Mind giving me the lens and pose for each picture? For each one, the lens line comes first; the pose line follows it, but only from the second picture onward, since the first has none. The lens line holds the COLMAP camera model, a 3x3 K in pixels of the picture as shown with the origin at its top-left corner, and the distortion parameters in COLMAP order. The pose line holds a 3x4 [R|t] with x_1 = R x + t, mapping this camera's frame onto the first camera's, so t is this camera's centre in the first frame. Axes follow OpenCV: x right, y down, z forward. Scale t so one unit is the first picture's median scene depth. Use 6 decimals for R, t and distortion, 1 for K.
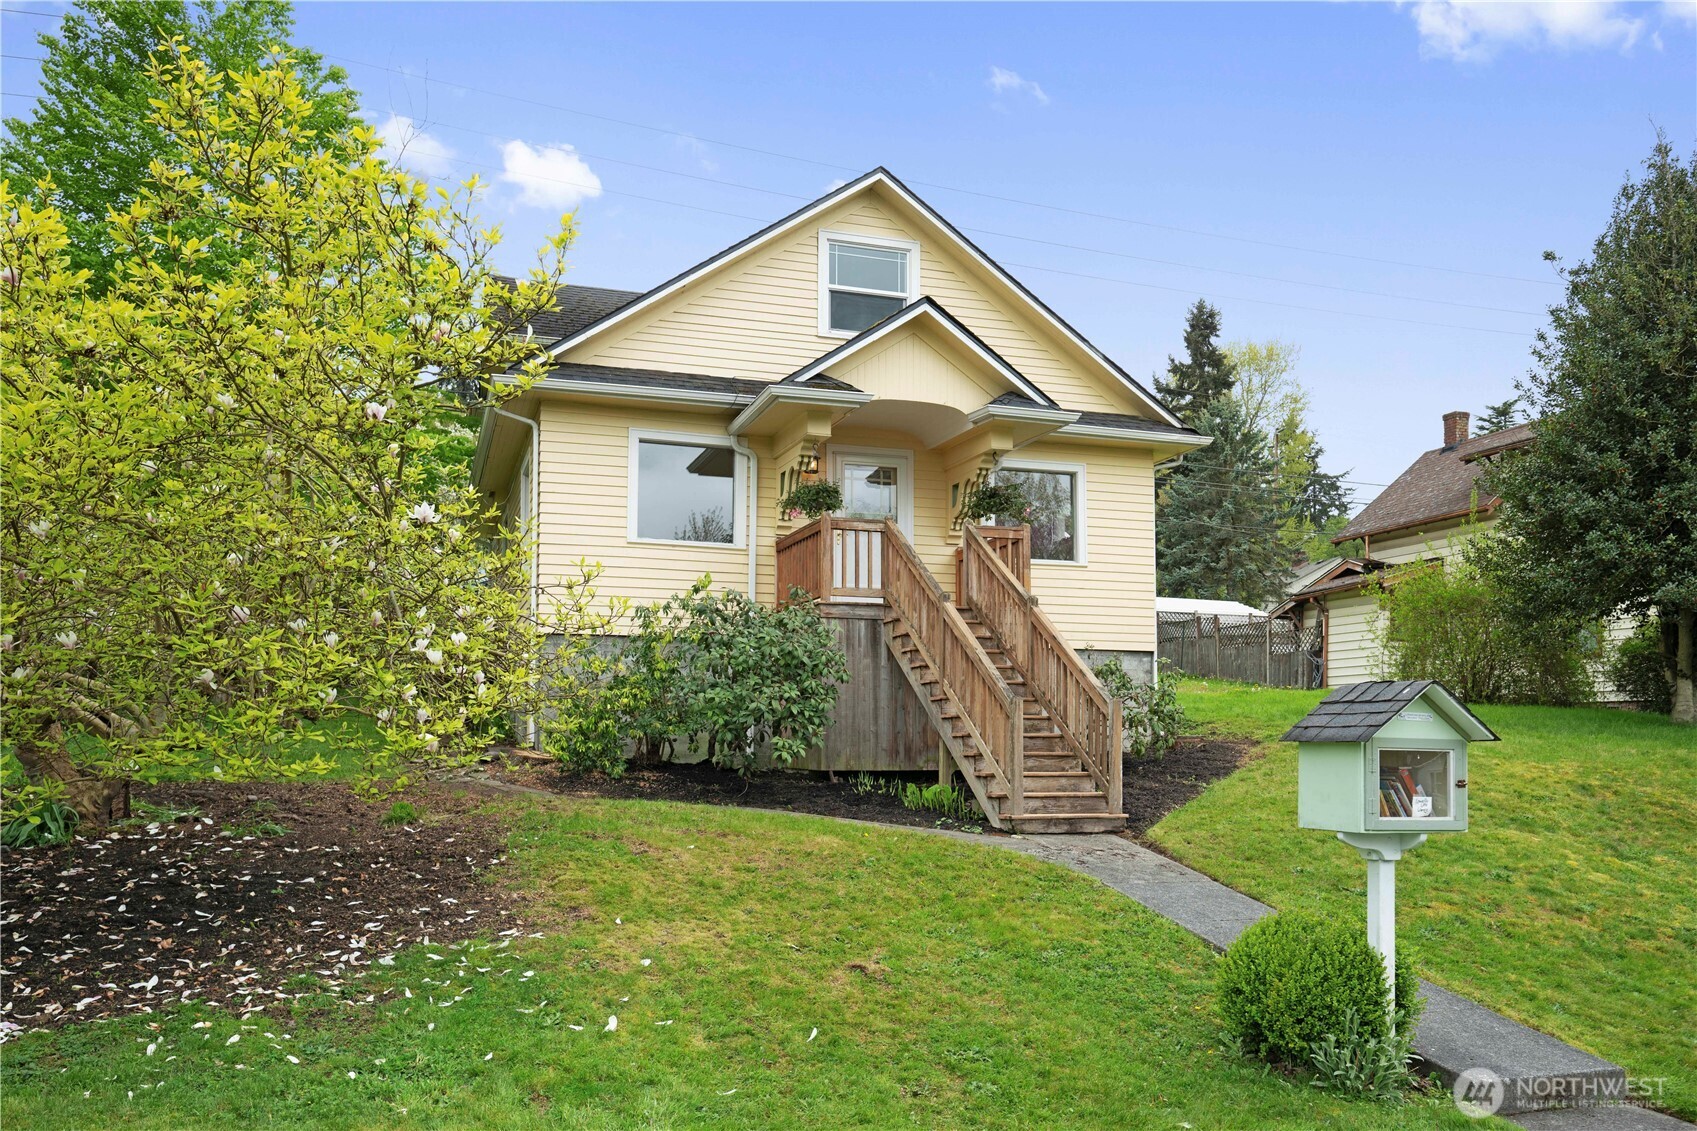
lens RADIAL K [[1277.5, 0, 848.3], [0, 1277.5, 565.7], [0, 0, 1]] dist [-0.008726, 0.000301]
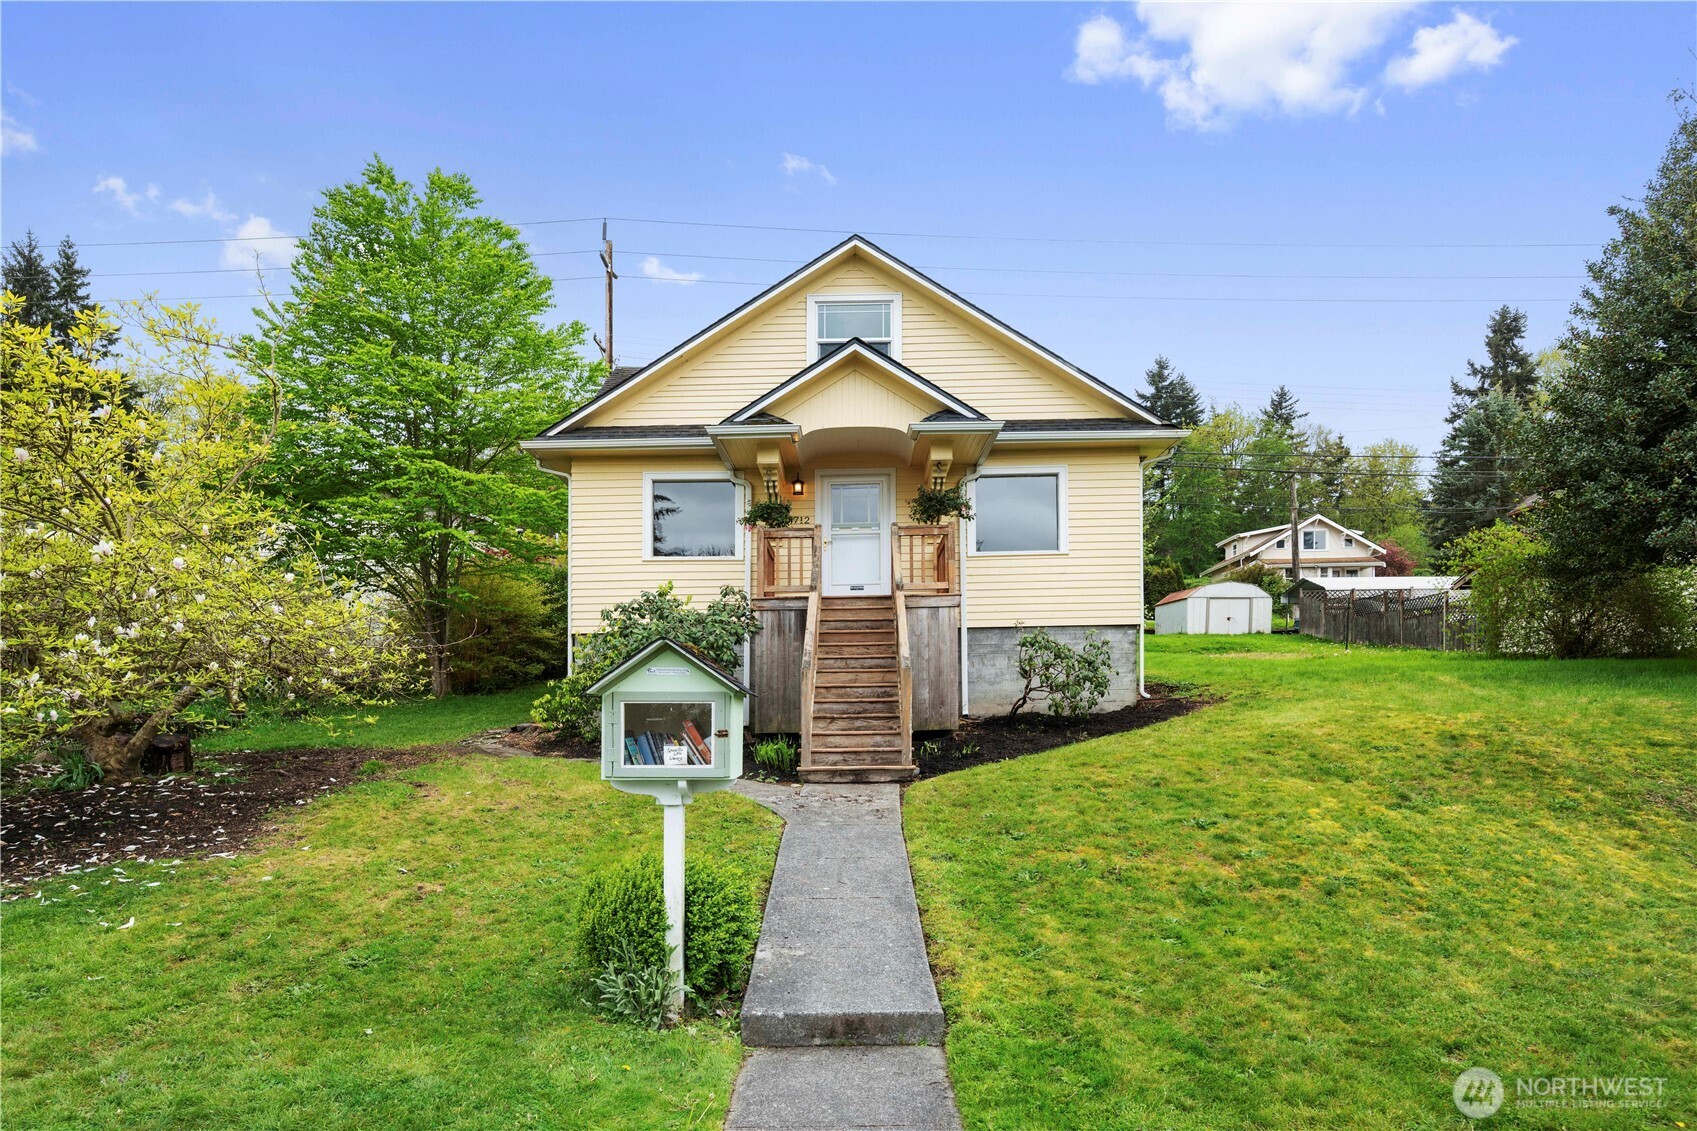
lens RADIAL K [[994.2, 0, 863.2], [0, 994.2, 618.9], [0, 0, 1]] dist [-0.004216, -0.001515]
pose [[0.950254, -0.051851, -0.307130, 0.327720], [0.064314, 0.997461, 0.030592, 0.022811], [0.304764, -0.048823, 0.951176, 0.099933]]
